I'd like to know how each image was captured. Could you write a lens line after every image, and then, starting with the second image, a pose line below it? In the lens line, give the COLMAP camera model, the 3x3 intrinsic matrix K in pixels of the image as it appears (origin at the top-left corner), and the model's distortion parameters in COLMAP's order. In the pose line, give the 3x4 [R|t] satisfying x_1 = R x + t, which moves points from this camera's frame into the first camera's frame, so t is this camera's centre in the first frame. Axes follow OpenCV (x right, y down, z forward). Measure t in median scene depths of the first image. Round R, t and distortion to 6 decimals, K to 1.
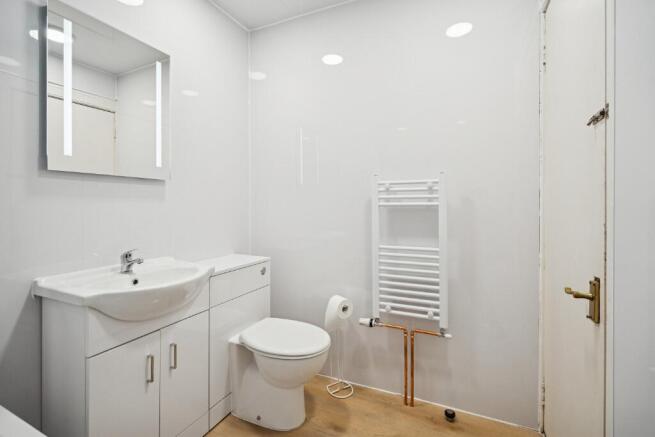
lens RADIAL K [[300.8, 0, 331.7], [0, 300.8, 204.8], [0, 0, 1]] dist [-0.000609, 0.000153]
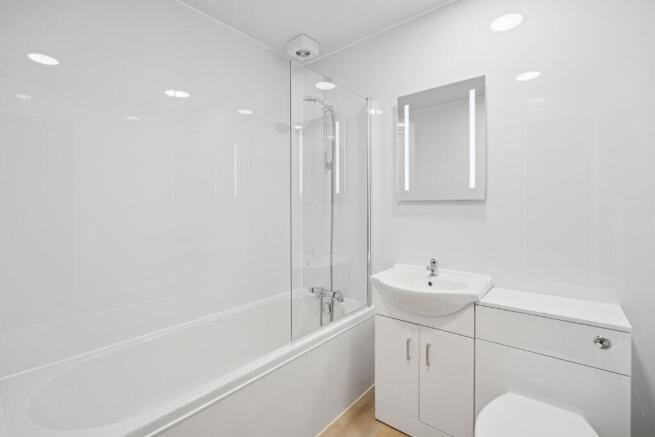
lens RADIAL K [[300.8, 0, 328.0], [0, 300.8, 214.2], [0, 0, 1]] dist [-0.000609, 0.000153]
pose [[-0.247240, 0.016668, -0.968811, 0.590773], [-0.000371, 0.999850, 0.017296, -0.052533], [0.968954, 0.004636, -0.247197, 0.773118]]
